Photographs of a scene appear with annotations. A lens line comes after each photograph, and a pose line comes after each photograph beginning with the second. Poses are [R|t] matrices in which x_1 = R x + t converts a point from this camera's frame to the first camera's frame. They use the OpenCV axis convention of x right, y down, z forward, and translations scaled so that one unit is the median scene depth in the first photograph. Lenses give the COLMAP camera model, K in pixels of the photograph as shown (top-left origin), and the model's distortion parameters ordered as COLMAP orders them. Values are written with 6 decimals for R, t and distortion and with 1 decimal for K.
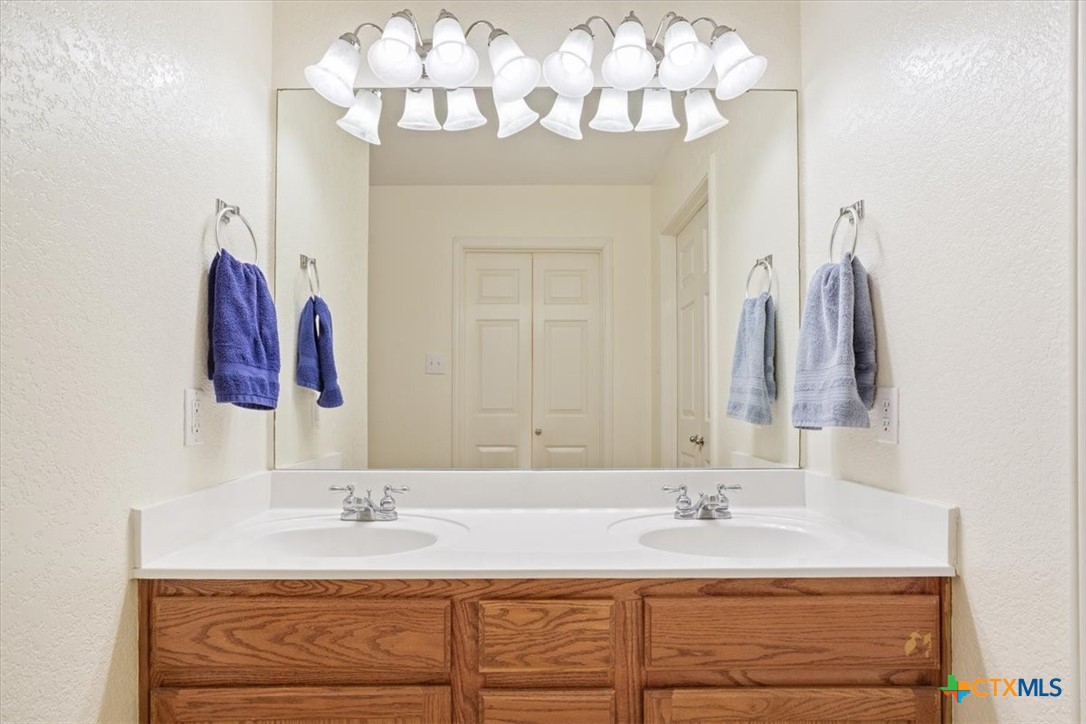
lens RADIAL K [[618.8, 0, 543.0], [0, 618.8, 362.0], [0, 0, 1]] dist [-0.061558, 0.042855]
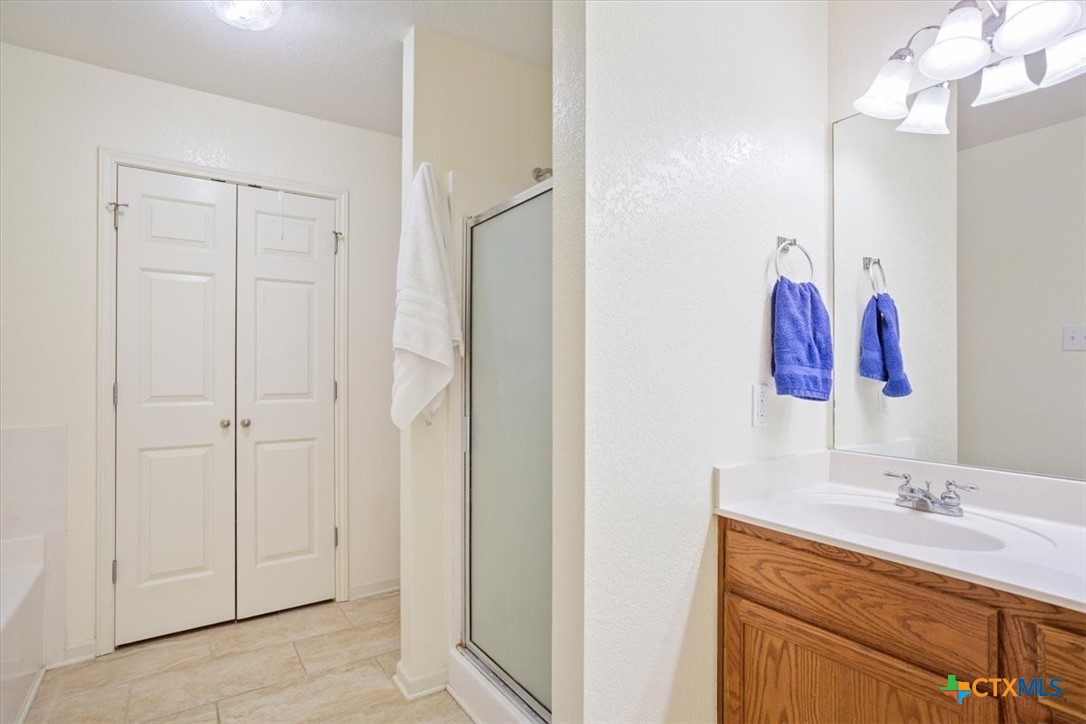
lens RADIAL K [[553.4, 0, 543.1], [0, 553.4, 355.6], [0, 0, 1]] dist [-0.055664, 0.021928]
pose [[0.590767, 0.014639, -0.806709, 0.107883], [0.003677, 0.999776, 0.020835, -0.041504], [0.806834, -0.015274, 0.590581, -0.088439]]
